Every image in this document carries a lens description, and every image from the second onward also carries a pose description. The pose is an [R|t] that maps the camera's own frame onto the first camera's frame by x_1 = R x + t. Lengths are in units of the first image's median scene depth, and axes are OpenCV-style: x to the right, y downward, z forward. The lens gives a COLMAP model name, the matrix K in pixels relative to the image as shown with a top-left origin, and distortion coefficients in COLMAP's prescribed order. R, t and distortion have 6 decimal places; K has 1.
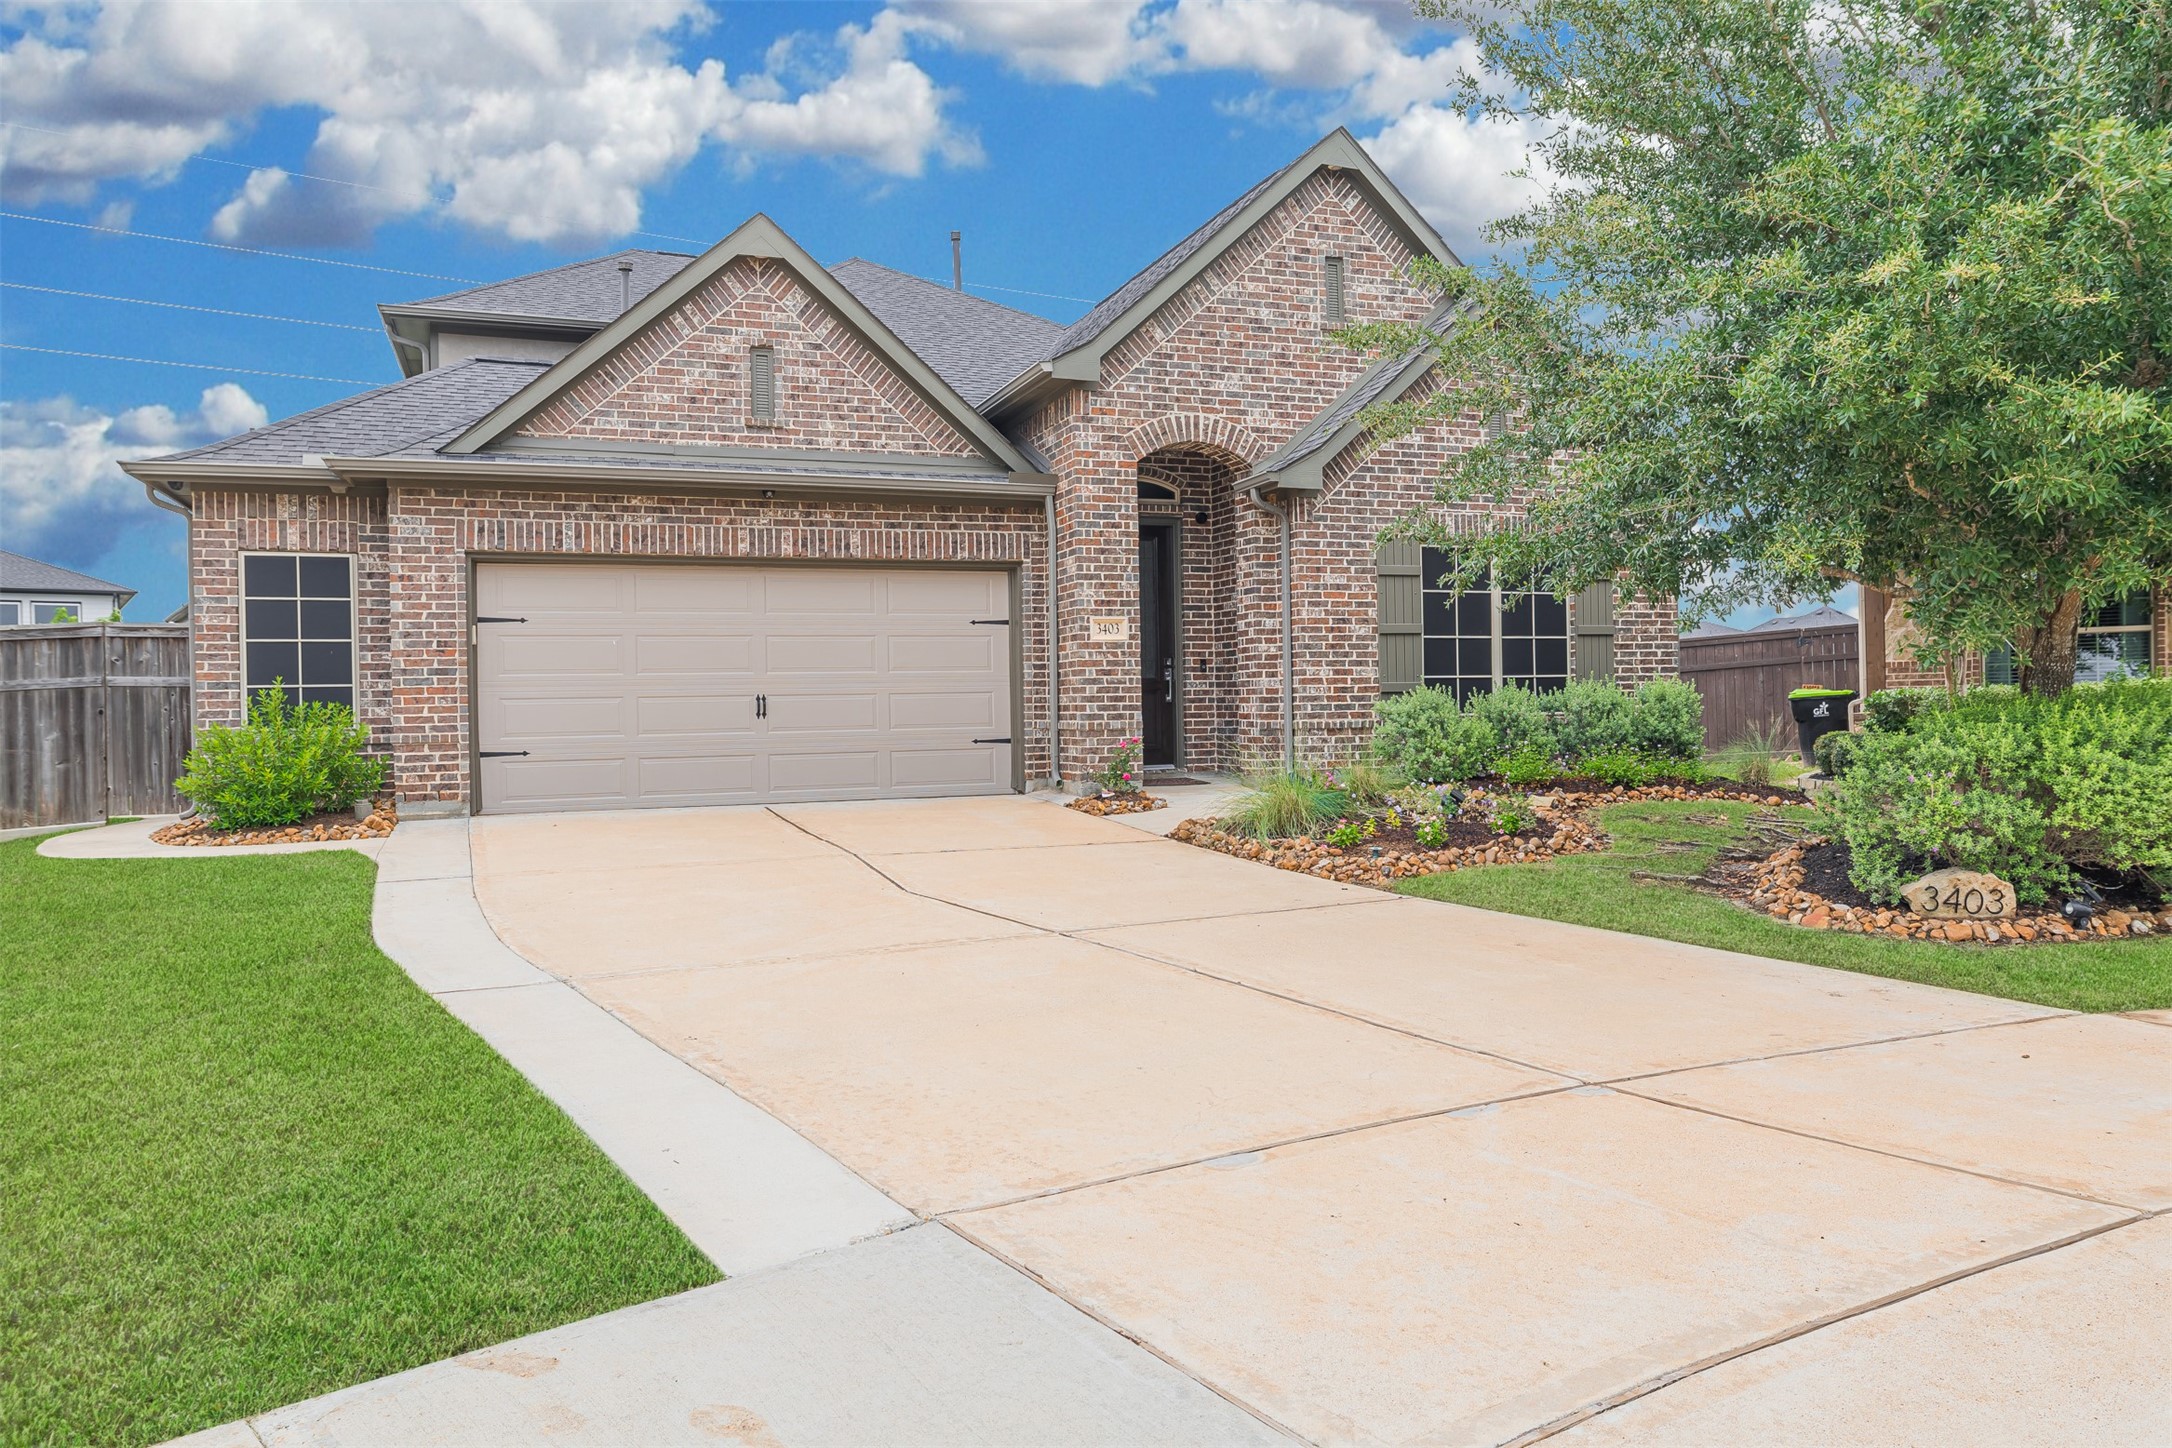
lens RADIAL K [[1449.7, 0, 1085.1], [0, 1449.7, 724.1], [0, 0, 1]] dist [0.001062, -0.000044]
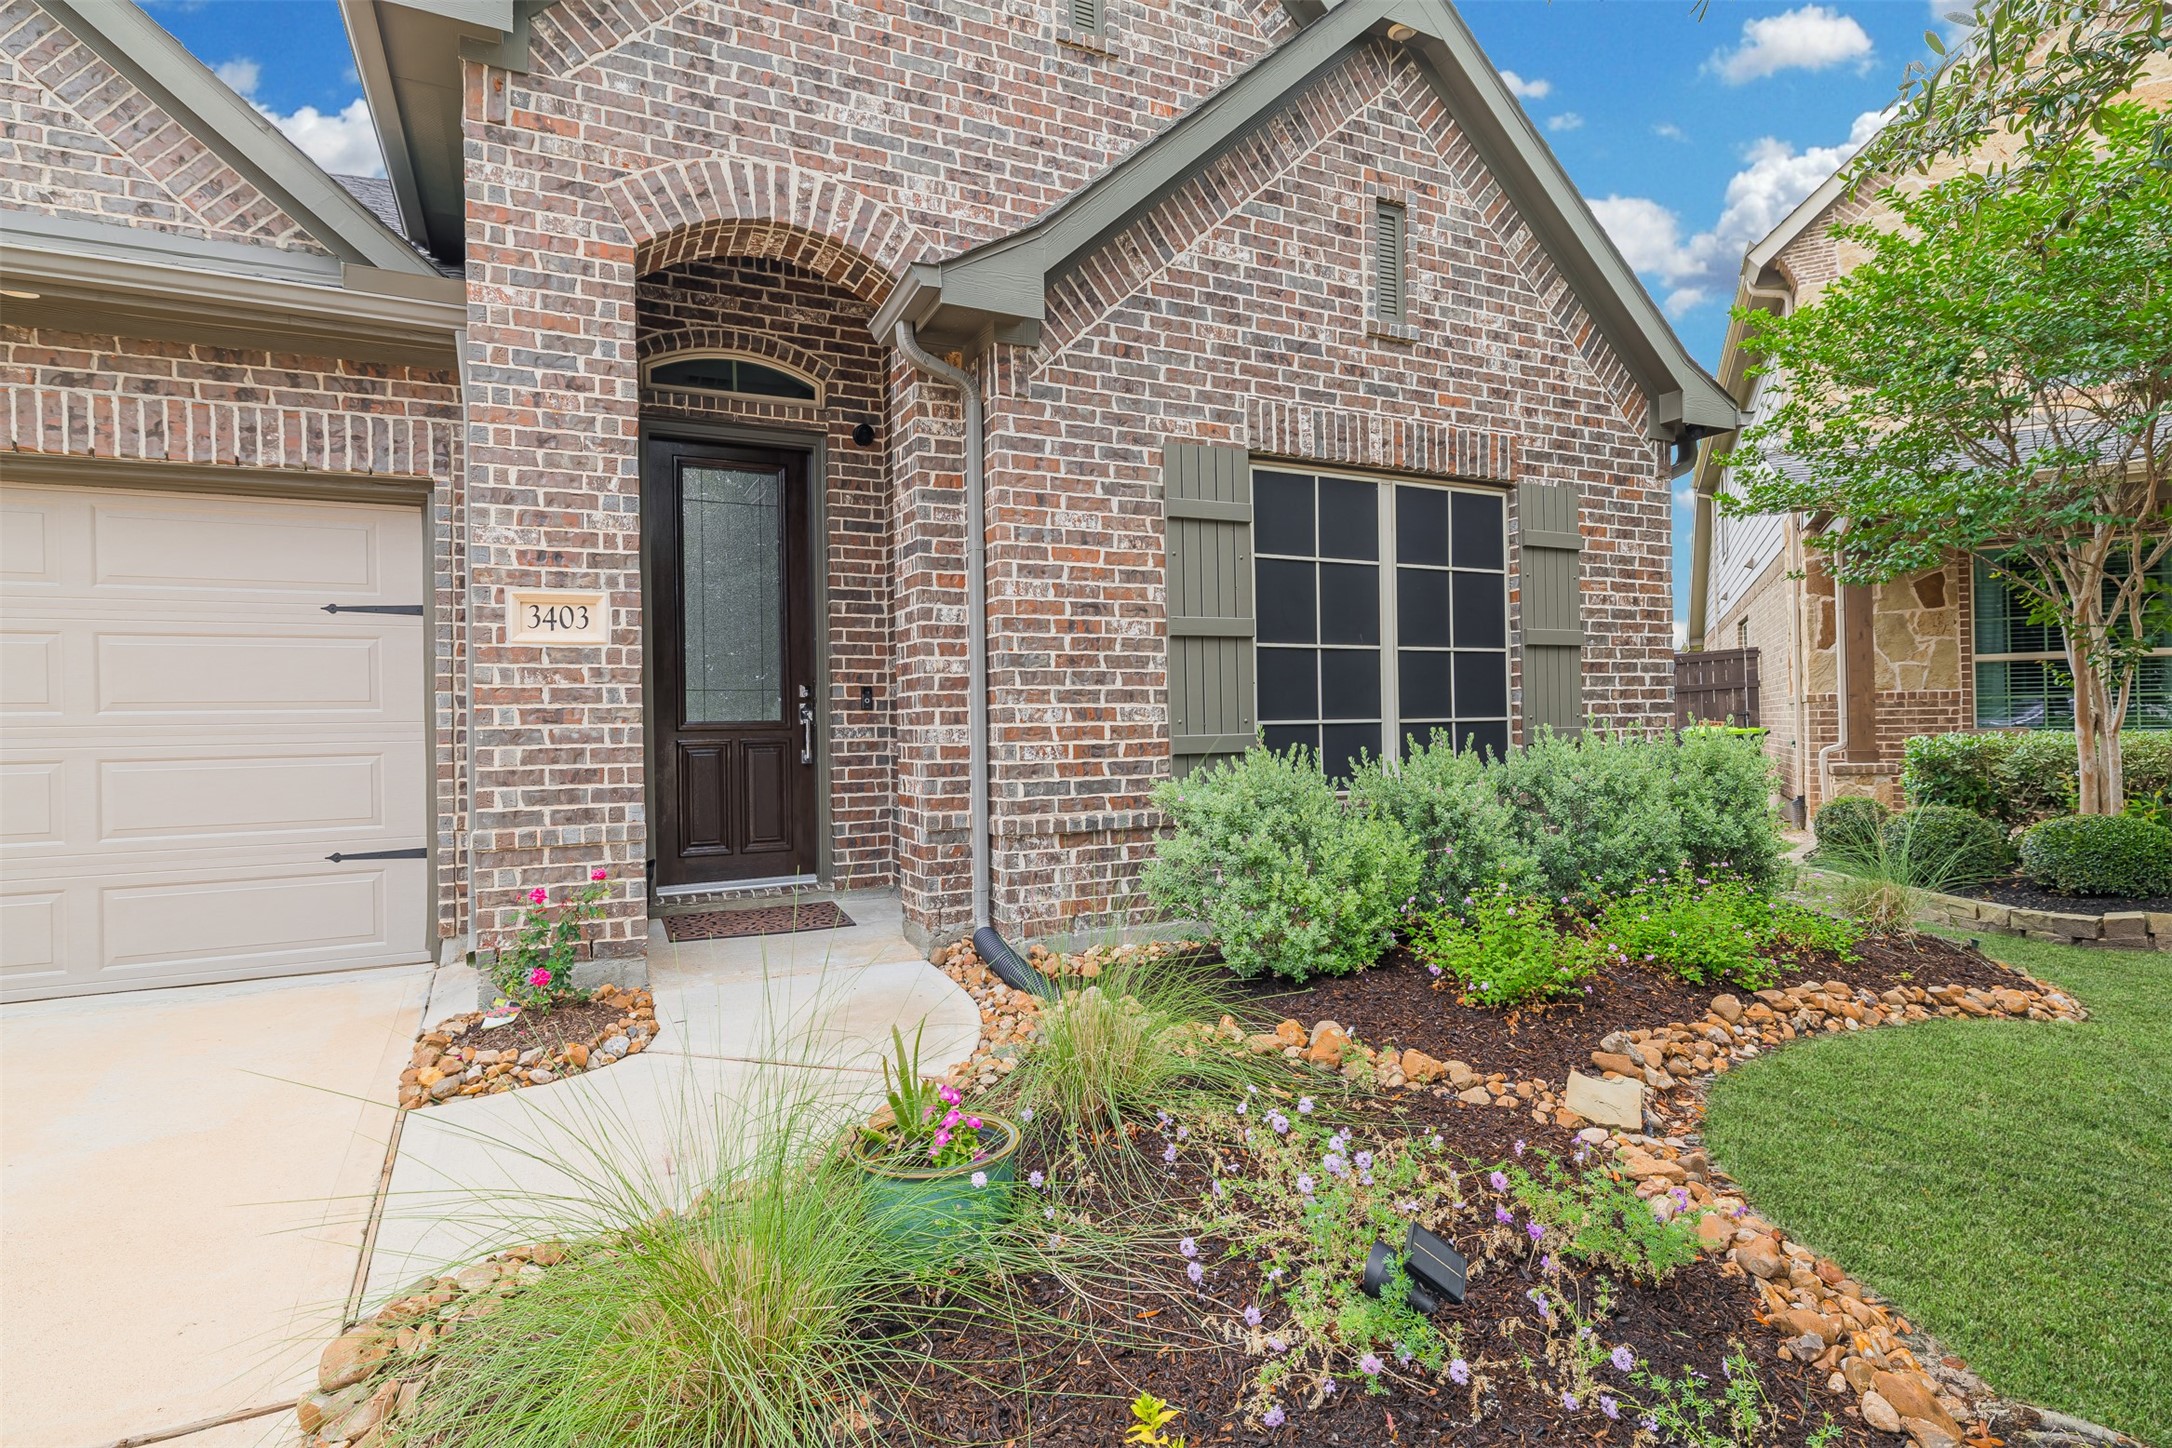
lens RADIAL K [[1066.8, 0, 1086.2], [0, 1066.8, 726.9], [0, 0, 1]] dist [-0.001109, -0.000278]
pose [[0.996076, 0.000091, 0.088497, 0.142670], [0.000558, 0.999973, -0.007311, -0.028890], [-0.088495, 0.007332, 0.996050, 0.641471]]
